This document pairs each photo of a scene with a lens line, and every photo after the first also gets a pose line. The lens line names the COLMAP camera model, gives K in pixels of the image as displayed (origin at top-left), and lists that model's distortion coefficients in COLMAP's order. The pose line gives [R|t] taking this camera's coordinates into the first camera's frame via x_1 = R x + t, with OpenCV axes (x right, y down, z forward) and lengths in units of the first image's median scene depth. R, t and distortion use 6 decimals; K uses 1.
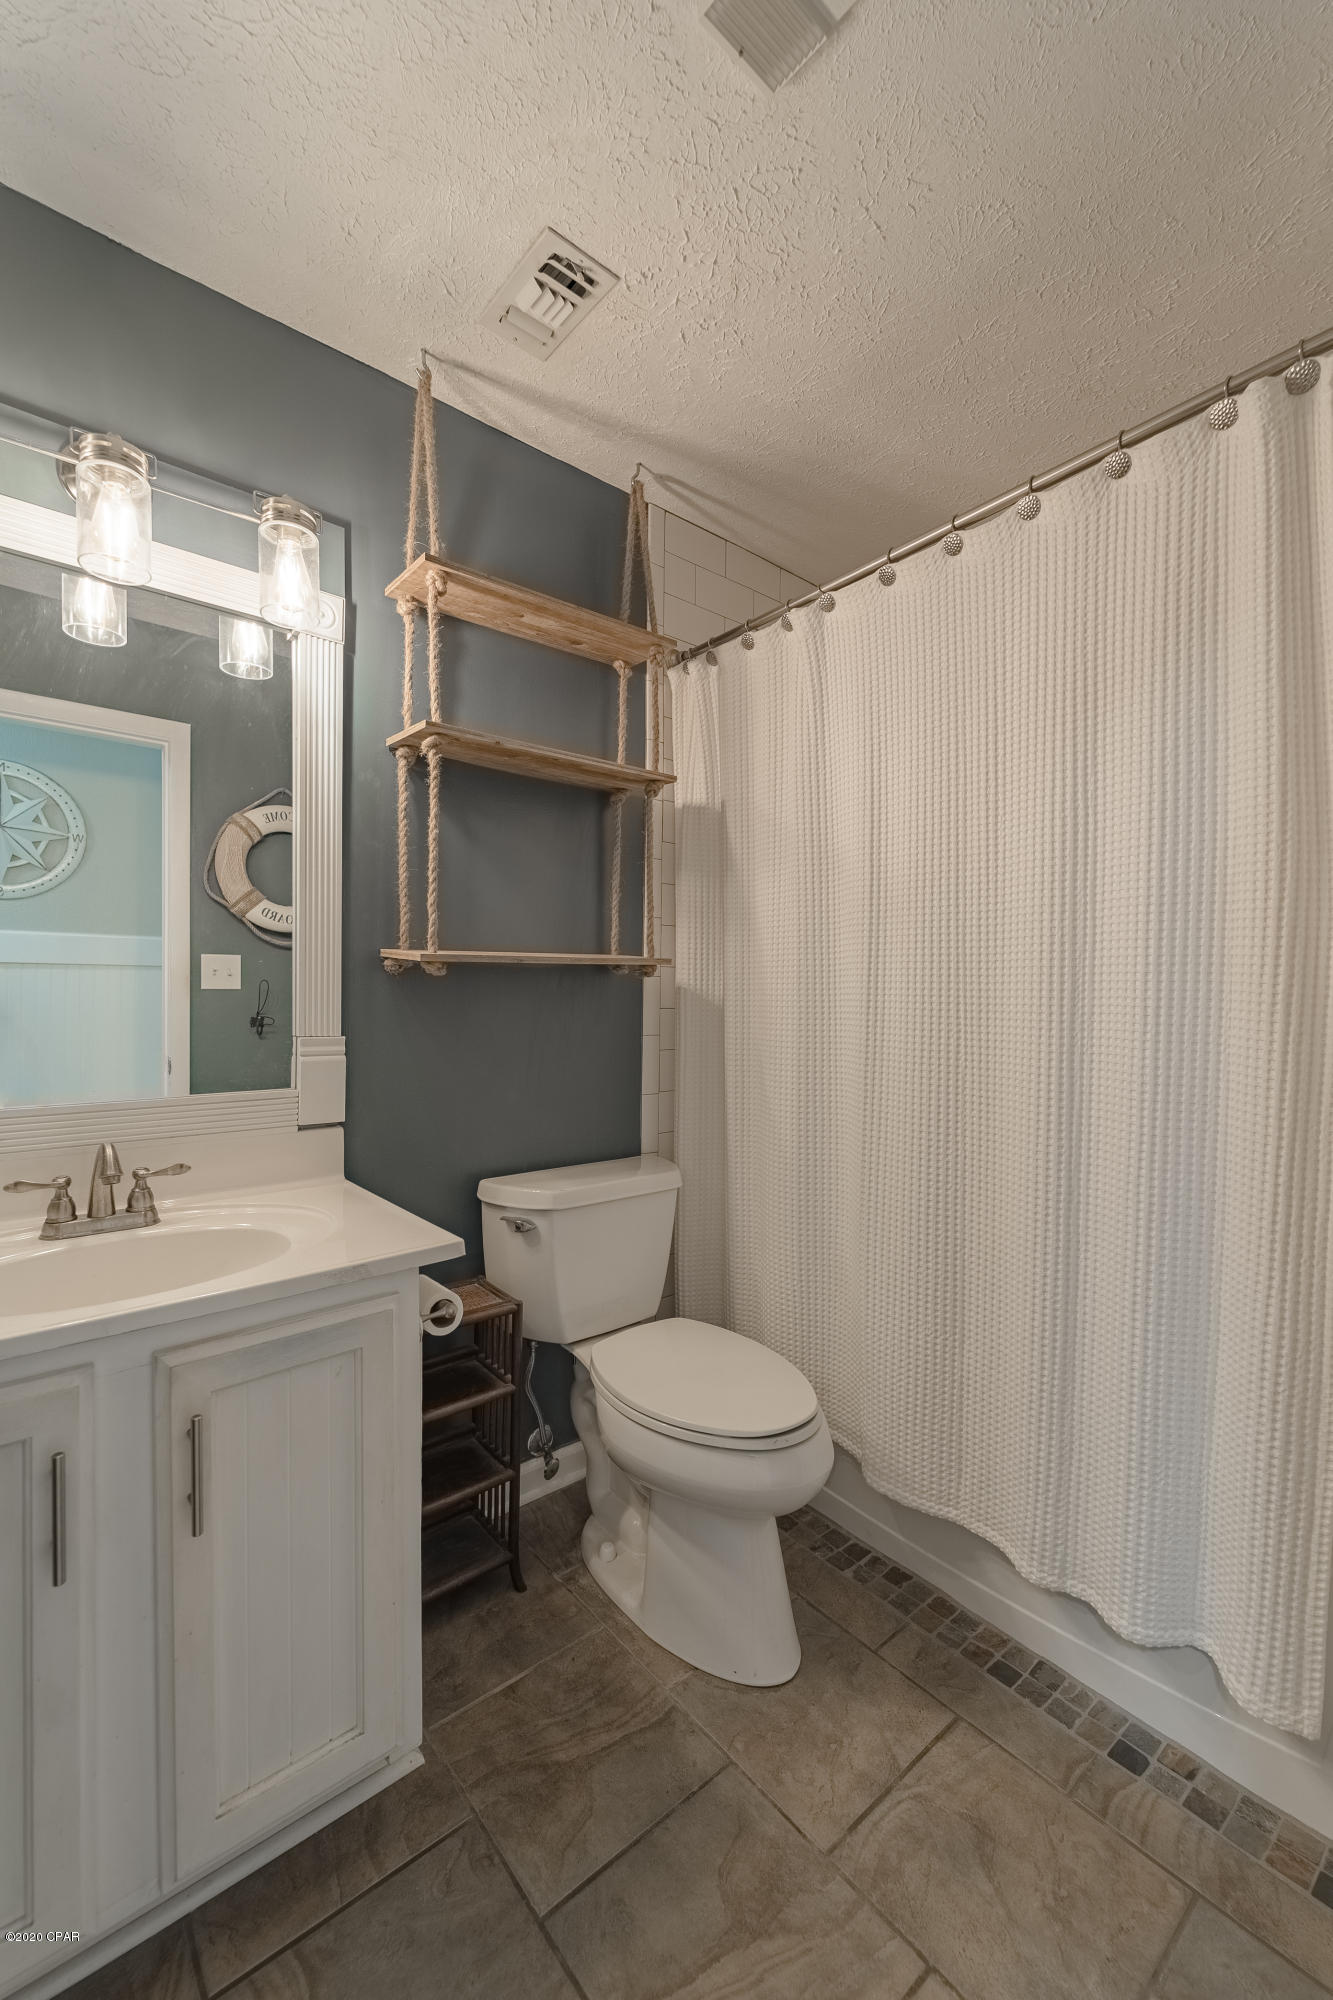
lens RADIAL K [[809.2, 0, 669.8], [0, 809.2, 1012.5], [0, 0, 1]] dist [0.004388, -0.002681]
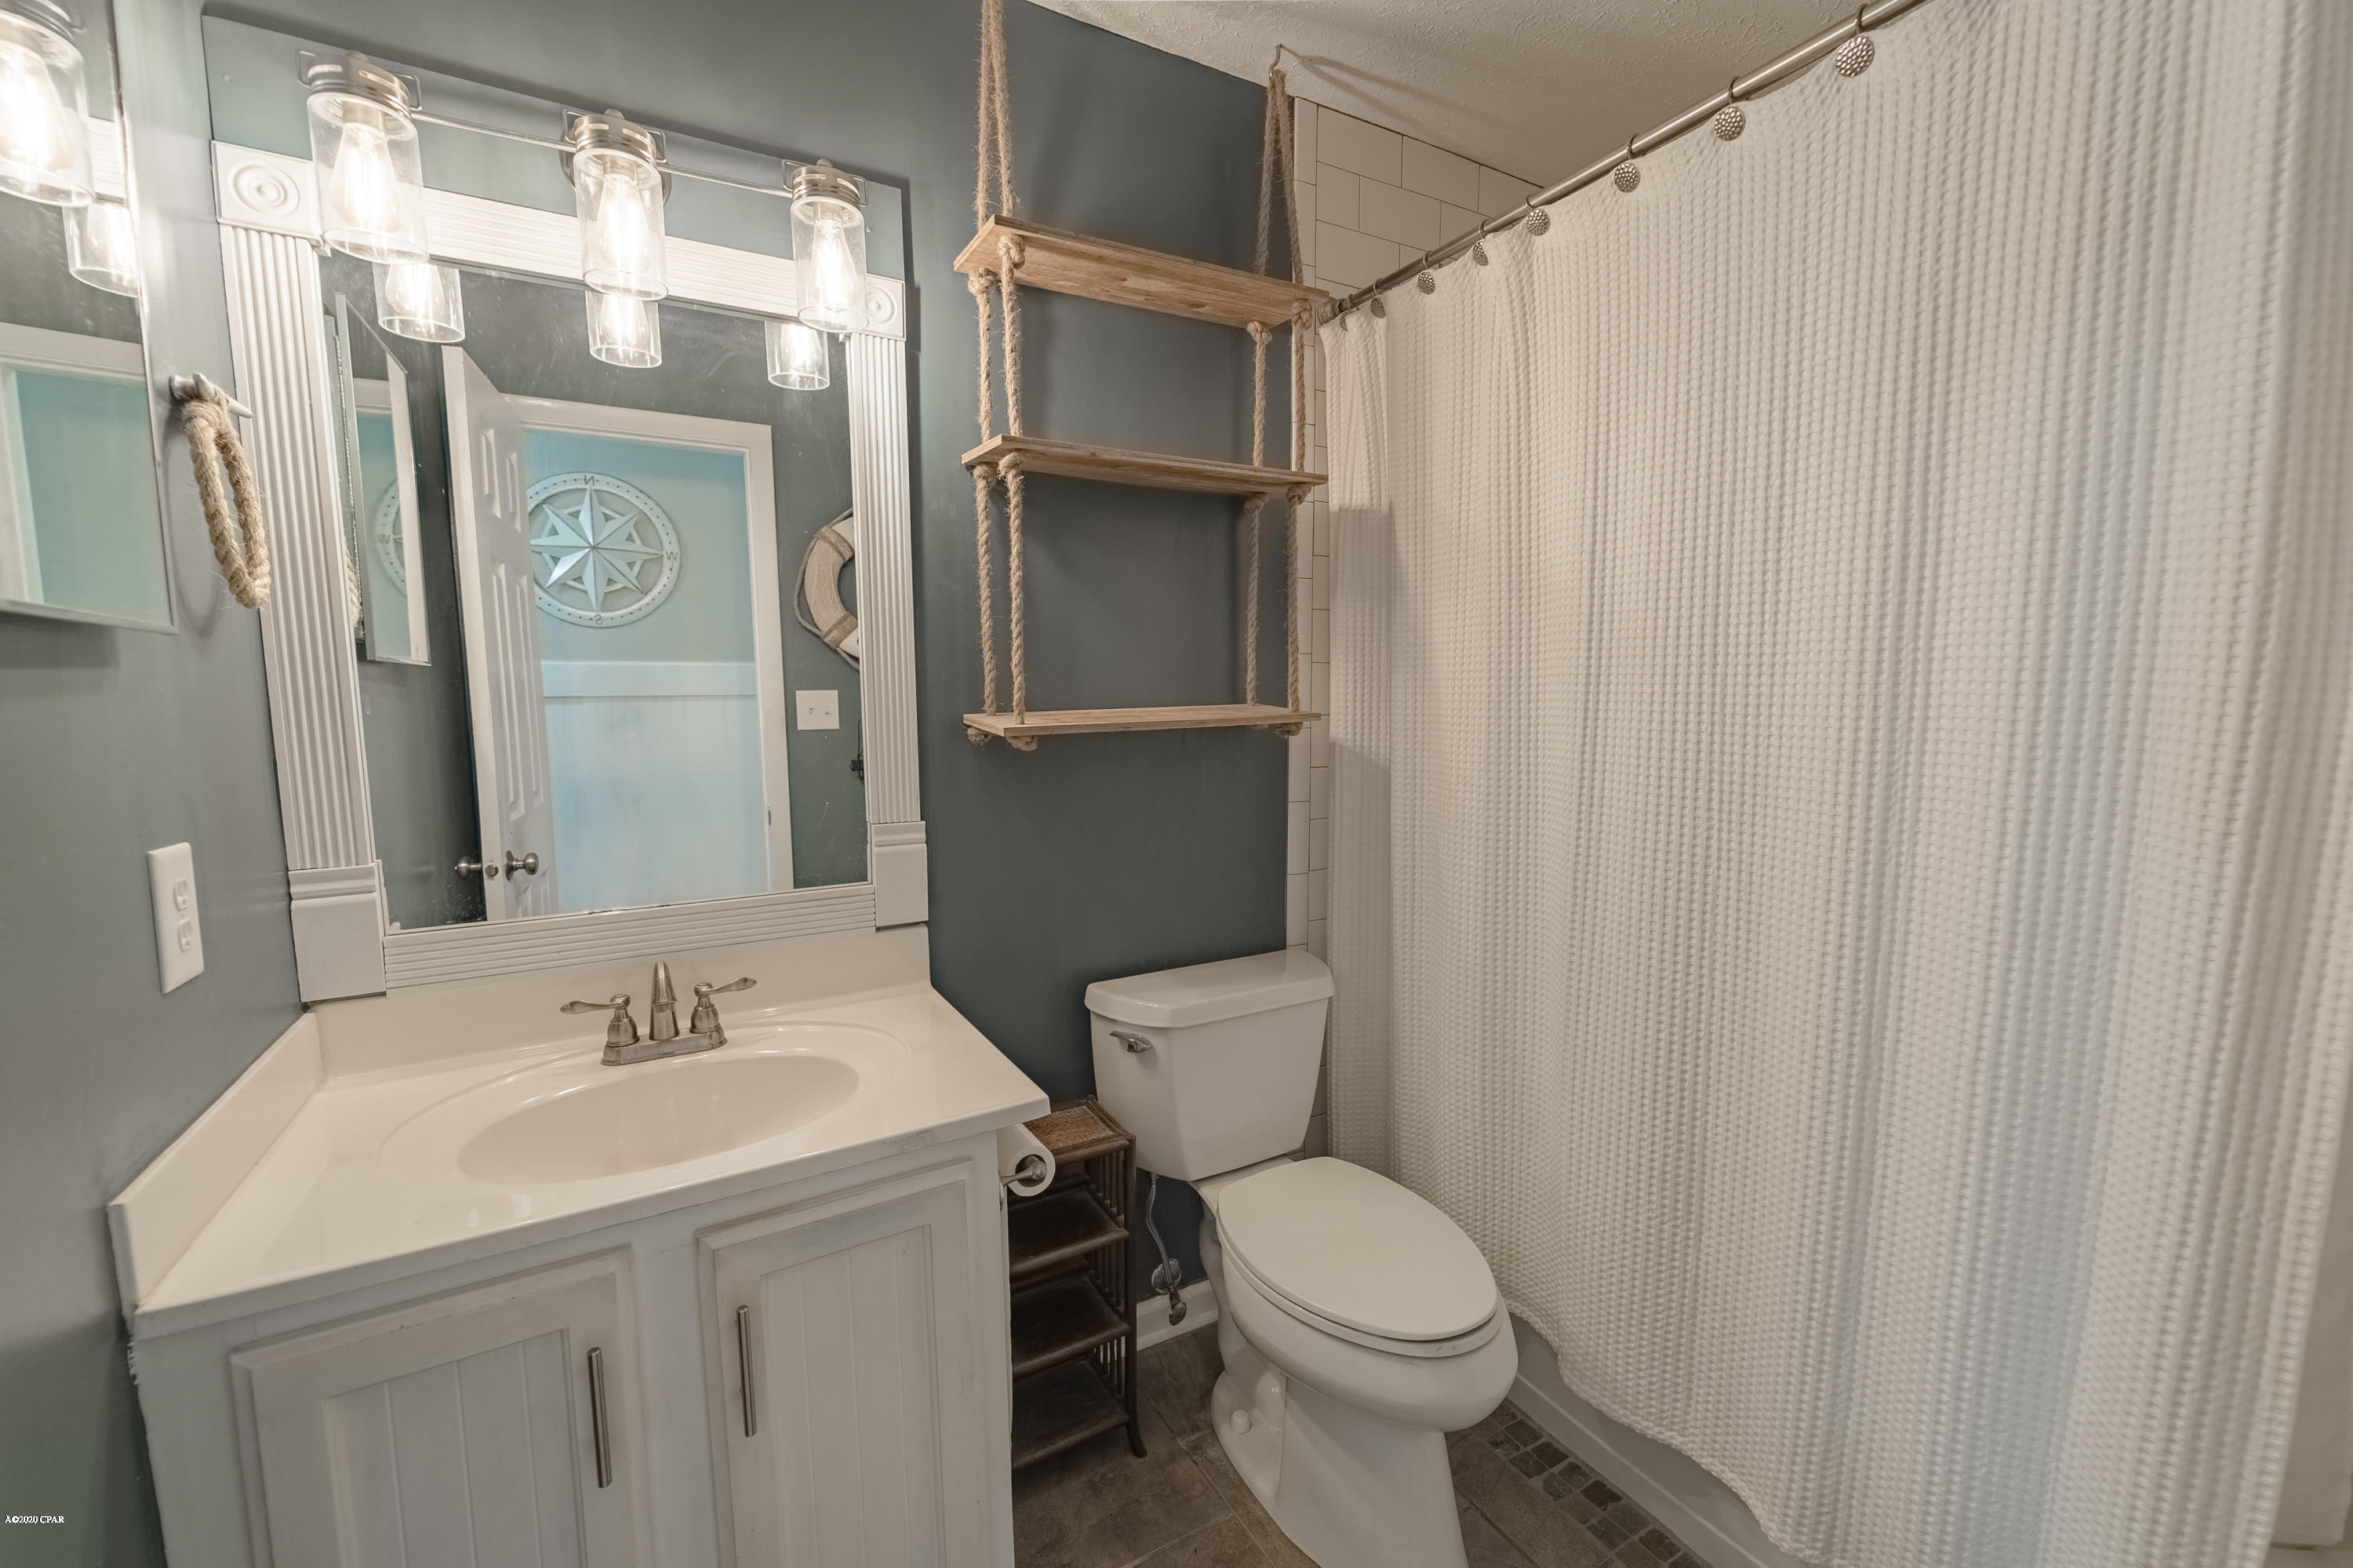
lens RADIAL K [[952.1, 0, 1182.8], [0, 952.1, 797.7], [0, 0, 1]] dist [0.004388, -0.002681]
pose [[0.984608, 0.005772, -0.174680, 0.040670], [0.010477, 0.995708, 0.091953, -0.092061], [0.174461, -0.092368, 0.980322, 0.081490]]
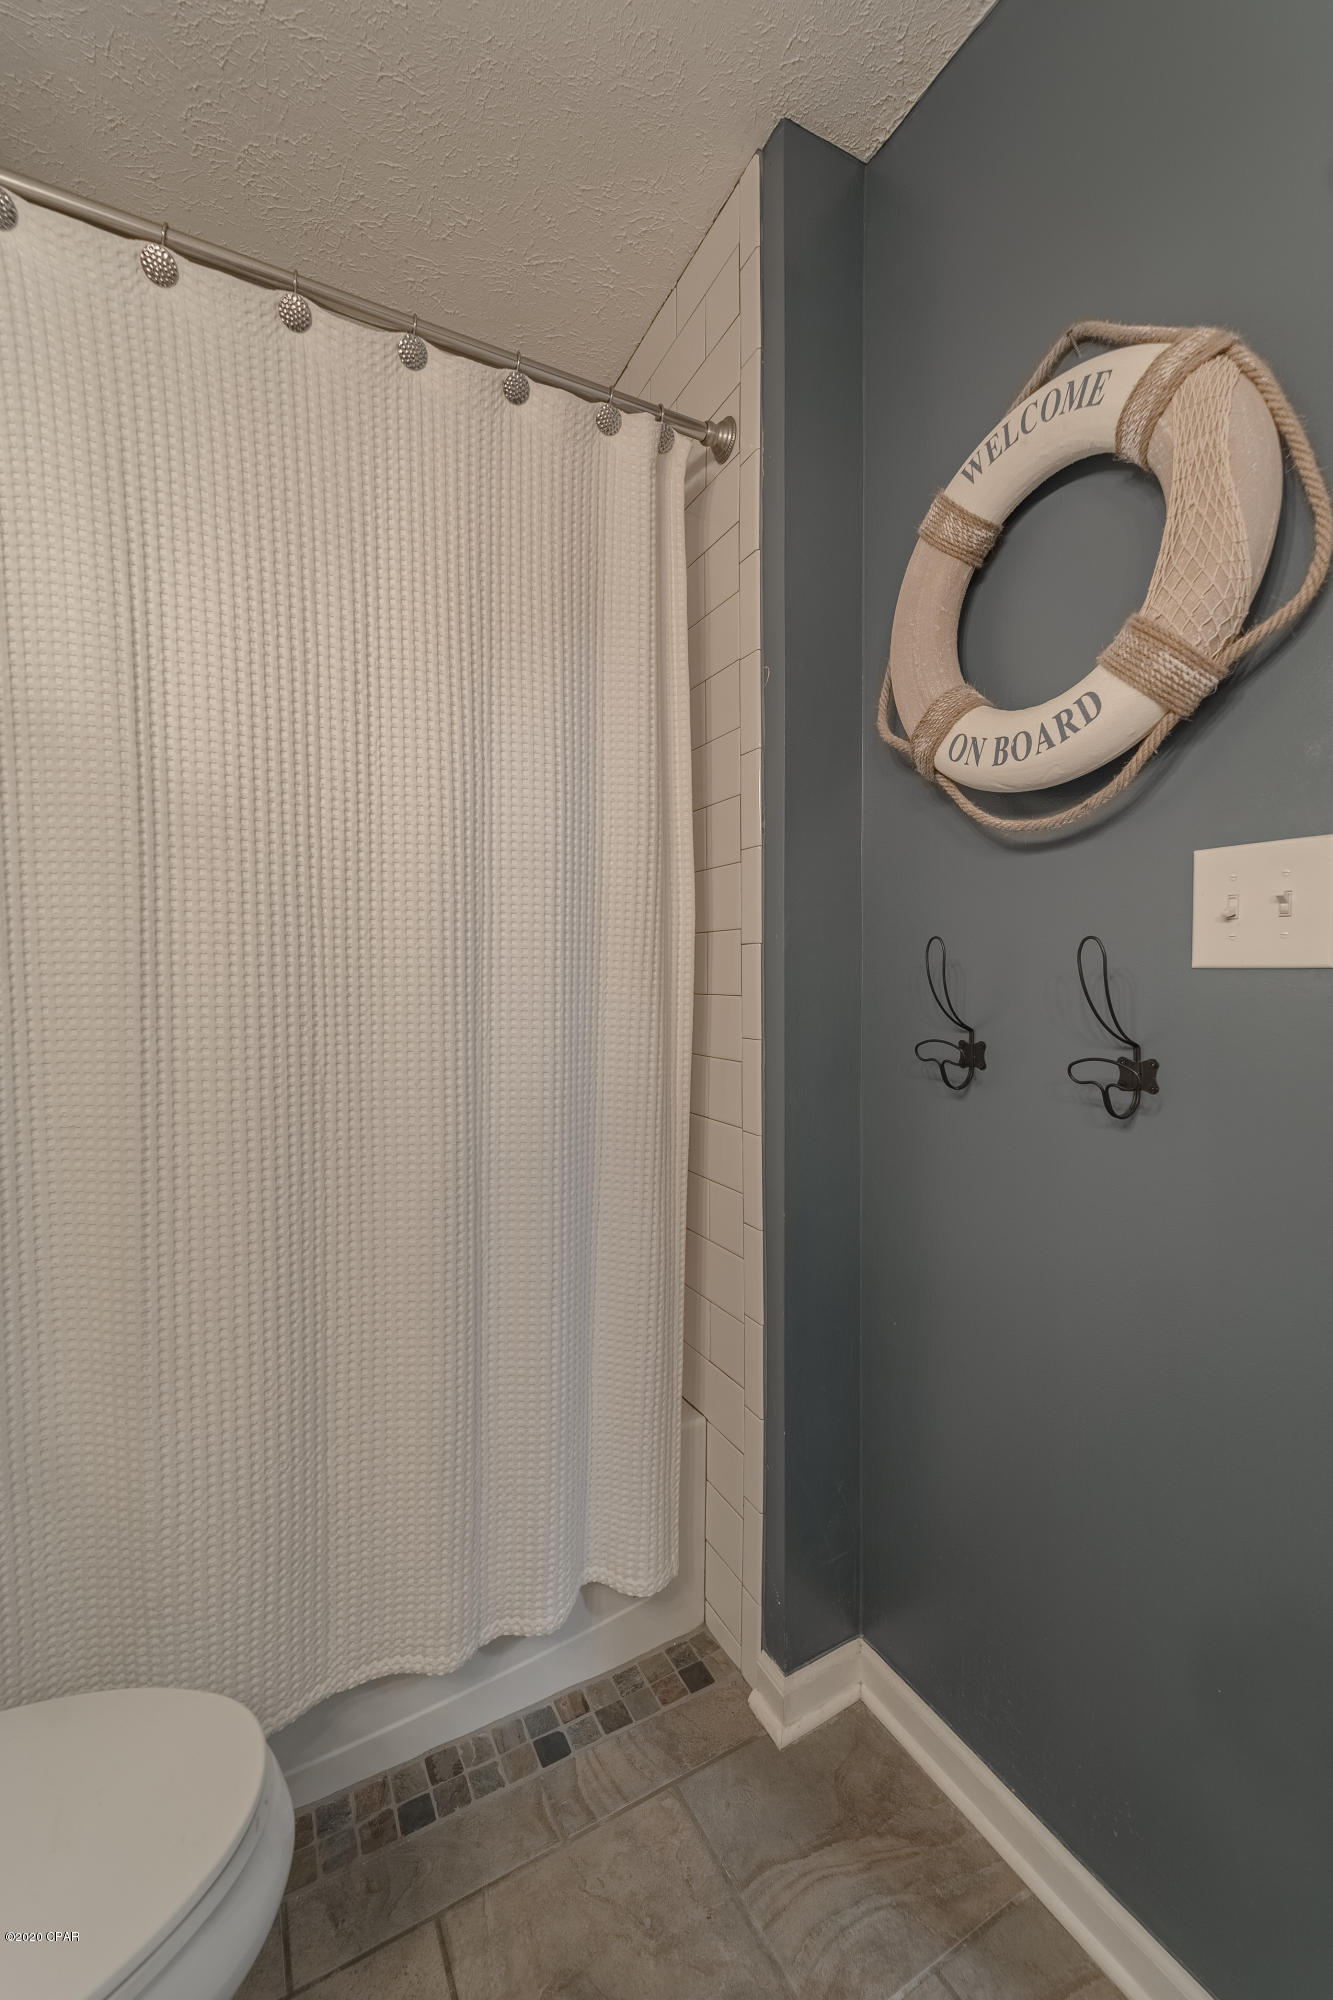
lens RADIAL K [[809.2, 0, 664.0], [0, 809.2, 1003.7], [0, 0, 1]] dist [0.004388, -0.002681]
pose [[0.187800, -0.045312, 0.981162, -0.295833], [0.021983, 0.998879, 0.041923, -0.018830], [-0.981961, 0.013696, 0.188585, 0.595353]]
